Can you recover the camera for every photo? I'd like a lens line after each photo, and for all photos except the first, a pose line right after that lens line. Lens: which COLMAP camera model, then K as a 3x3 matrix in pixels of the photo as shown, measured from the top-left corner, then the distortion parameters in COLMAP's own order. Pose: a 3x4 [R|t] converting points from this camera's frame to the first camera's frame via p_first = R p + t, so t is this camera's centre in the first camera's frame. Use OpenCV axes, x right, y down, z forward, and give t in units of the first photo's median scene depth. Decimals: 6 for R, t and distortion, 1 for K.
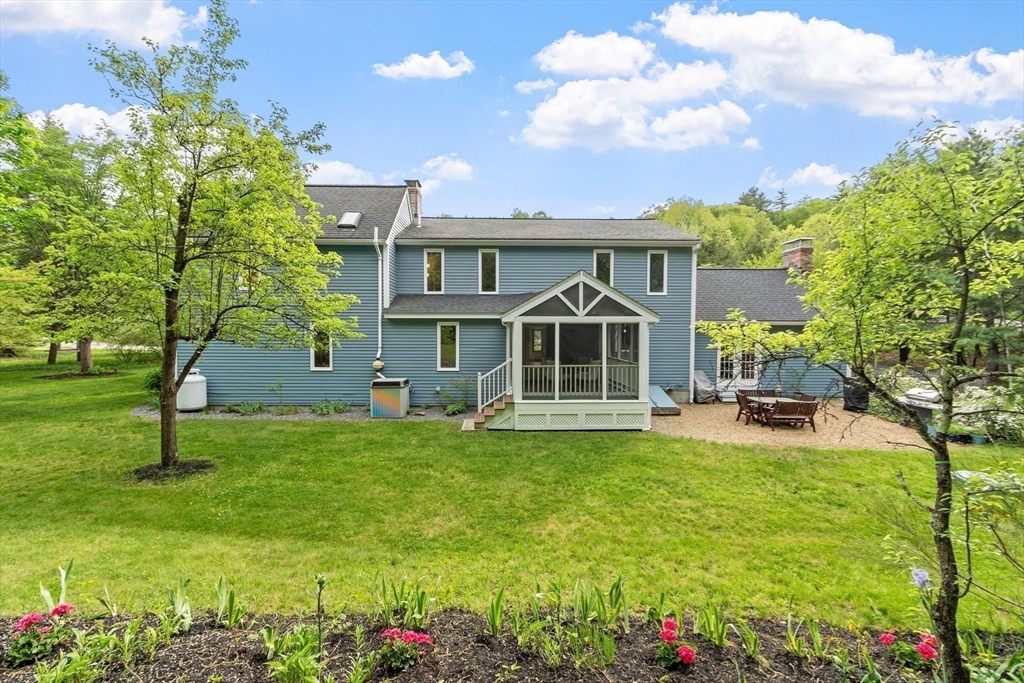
lens RADIAL K [[437.4, 0, 510.9], [0, 437.4, 339.6], [0, 0, 1]] dist [0.001098, 0.000076]
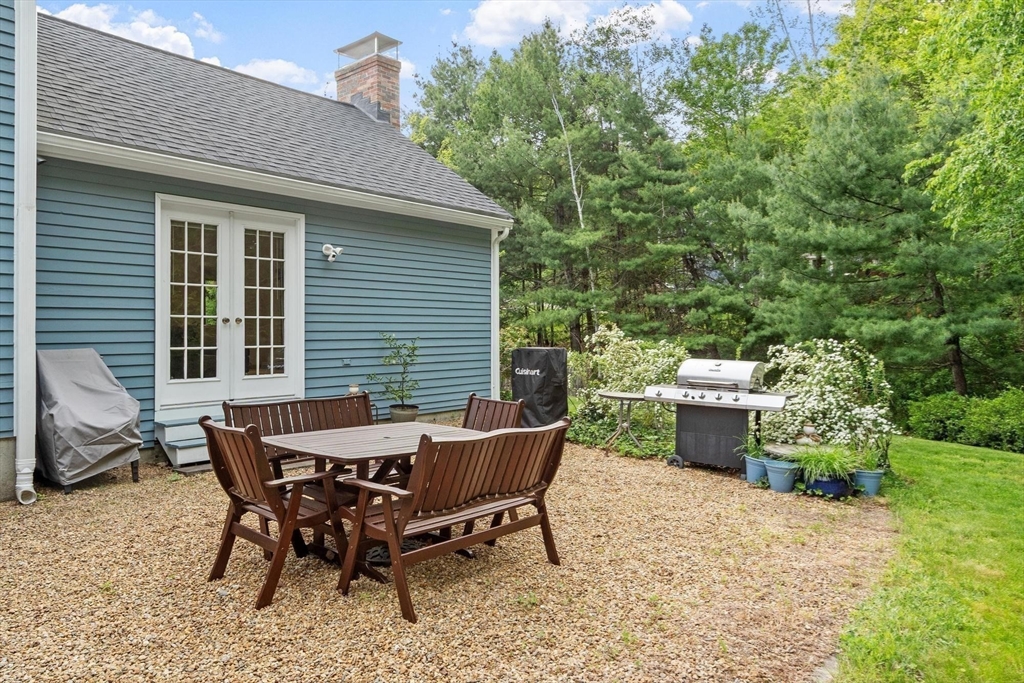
lens RADIAL K [[693.6, 0, 511.8], [0, 693.6, 338.6], [0, 0, 1]] dist [-0.001230, -0.000154]
pose [[0.666501, -0.013336, 0.745385, 0.374316], [0.023099, 0.999729, -0.002768, 0.088303], [-0.745146, 0.019062, 0.666628, 0.694287]]
